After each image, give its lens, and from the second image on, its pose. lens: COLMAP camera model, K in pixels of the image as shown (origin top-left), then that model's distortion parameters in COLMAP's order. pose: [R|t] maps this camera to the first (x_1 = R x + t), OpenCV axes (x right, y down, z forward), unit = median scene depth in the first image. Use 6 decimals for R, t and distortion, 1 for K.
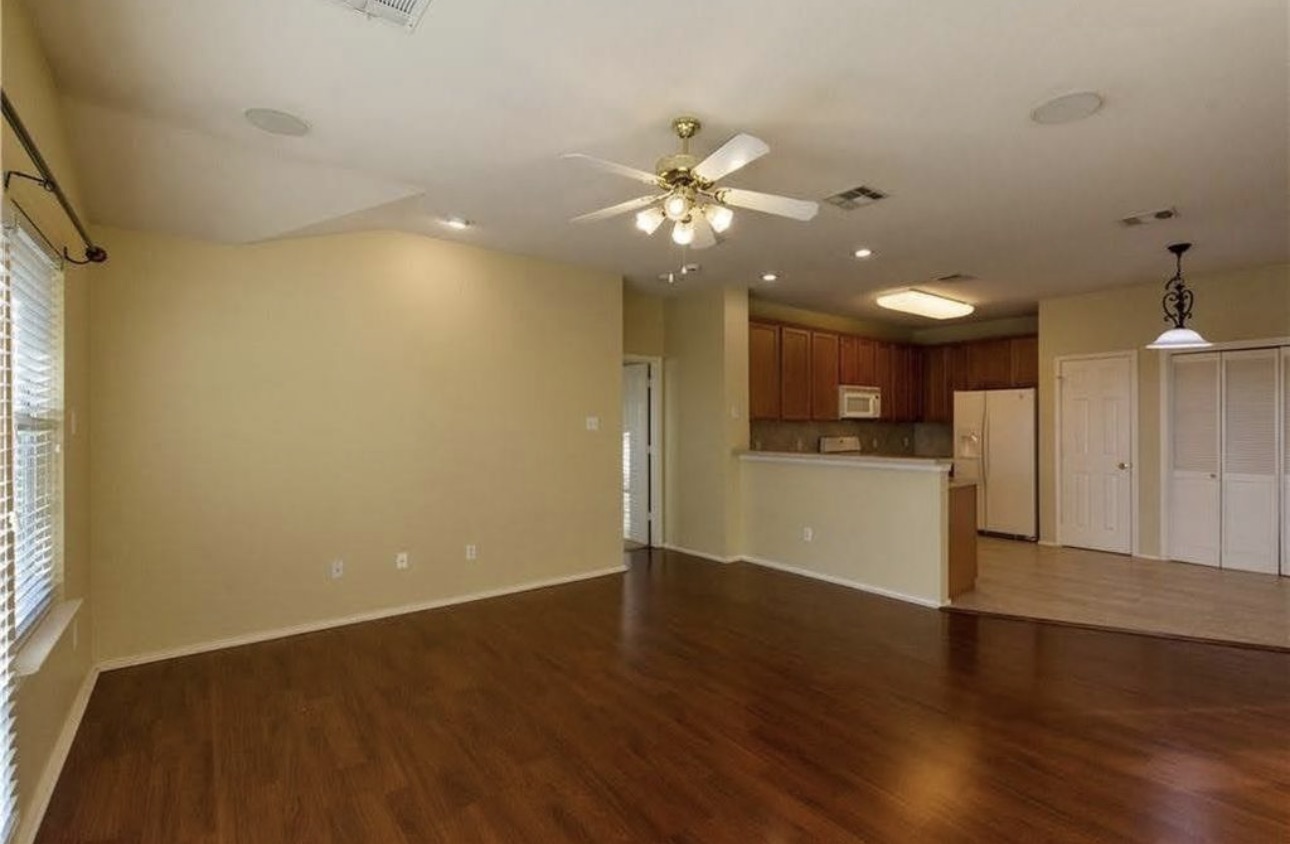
lens RADIAL K [[585.5, 0, 667.4], [0, 585.5, 424.5], [0, 0, 1]] dist [-0.000413, -0.000155]
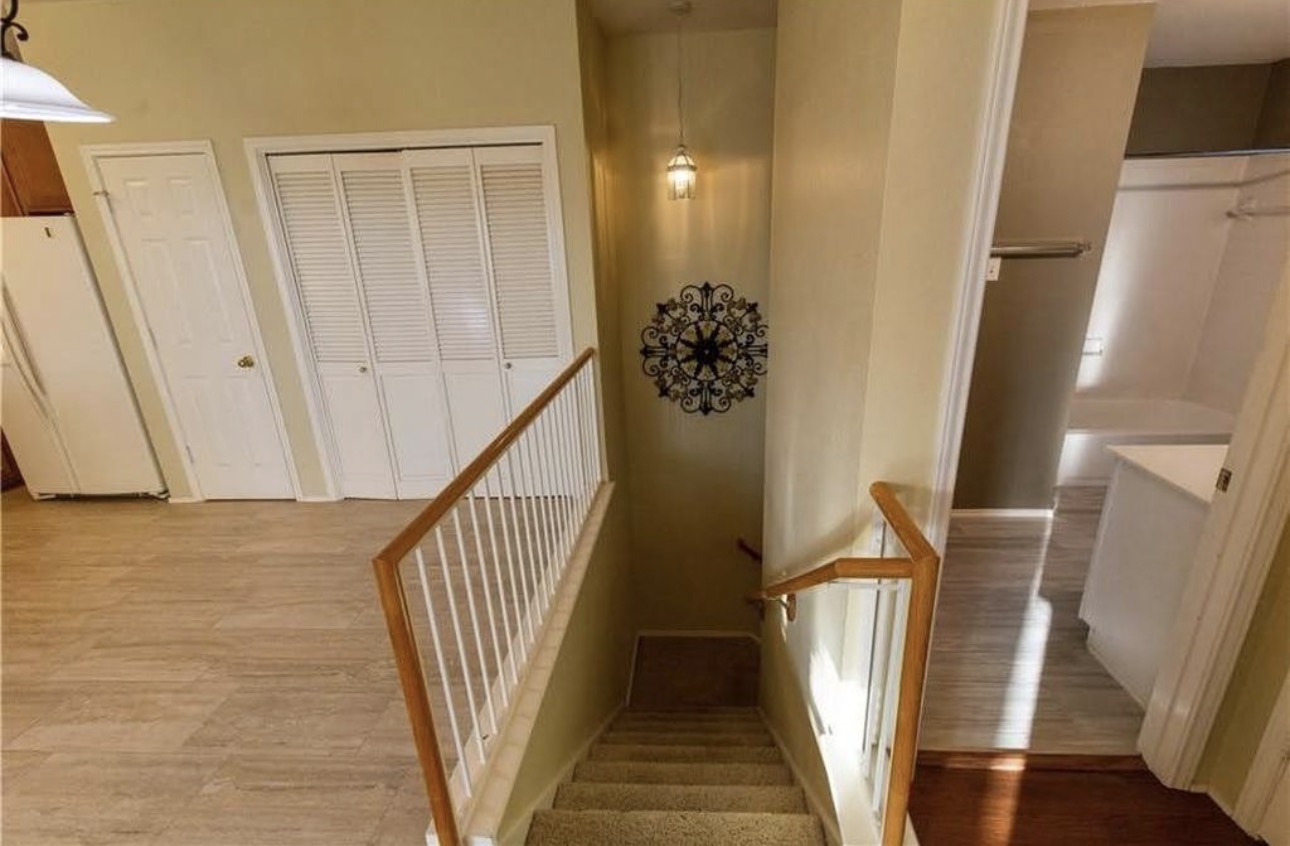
lens RADIAL K [[558.3, 0, 670.0], [0, 558.3, 411.0], [0, 0, 1]] dist [-0.001381, -0.000140]
pose [[0.657114, -0.245435, 0.712715, 0.602253], [0.023349, 0.951681, 0.306199, -0.038461], [-0.753430, -0.184566, 0.631094, 0.309892]]
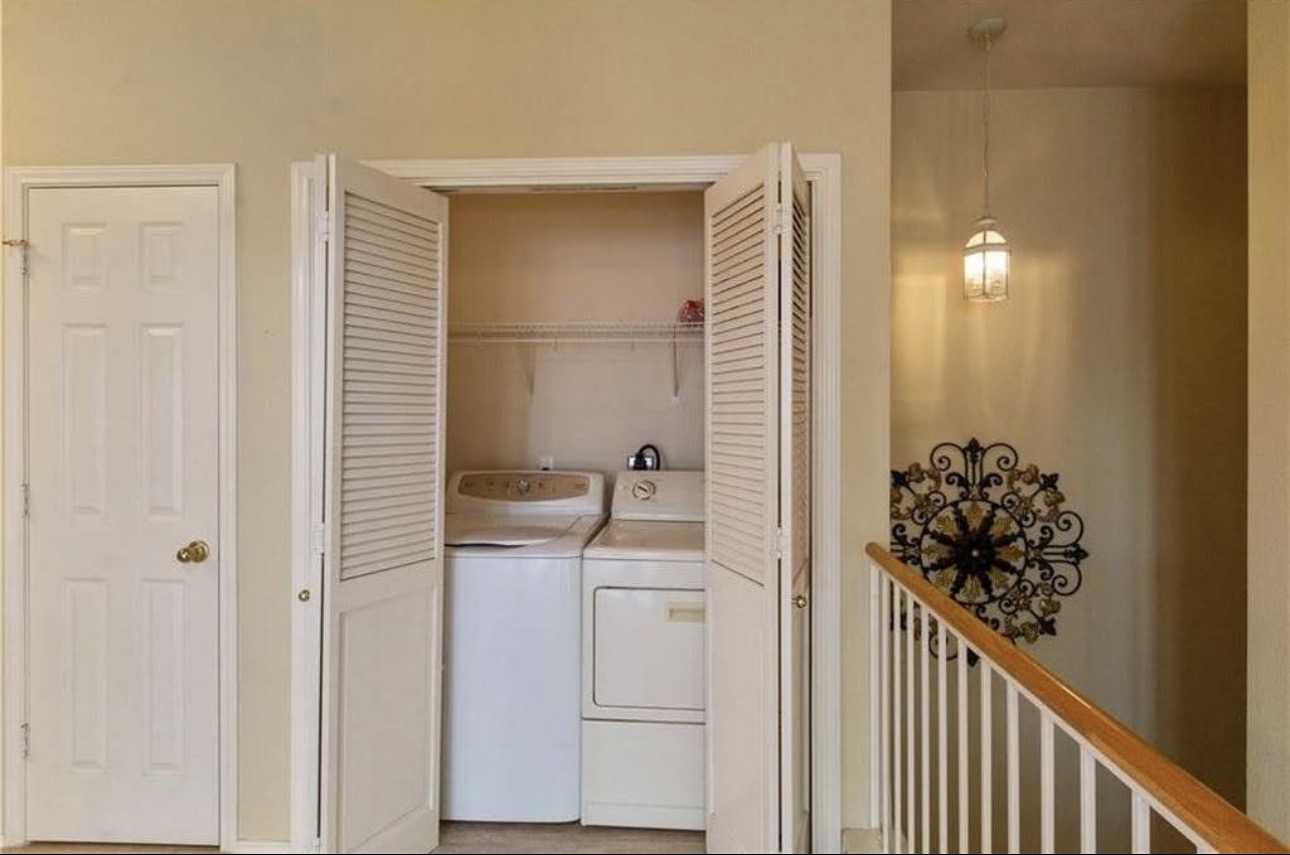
lens RADIAL K [[621.4, 0, 673.5], [0, 621.4, 408.3], [0, 0, 1]] dist [0.001533, -0.000458]
pose [[0.653775, 0.006395, 0.756662, 0.647140], [-0.006574, 0.999975, -0.002772, -0.003302], [-0.756661, -0.003163, 0.653800, 0.565223]]
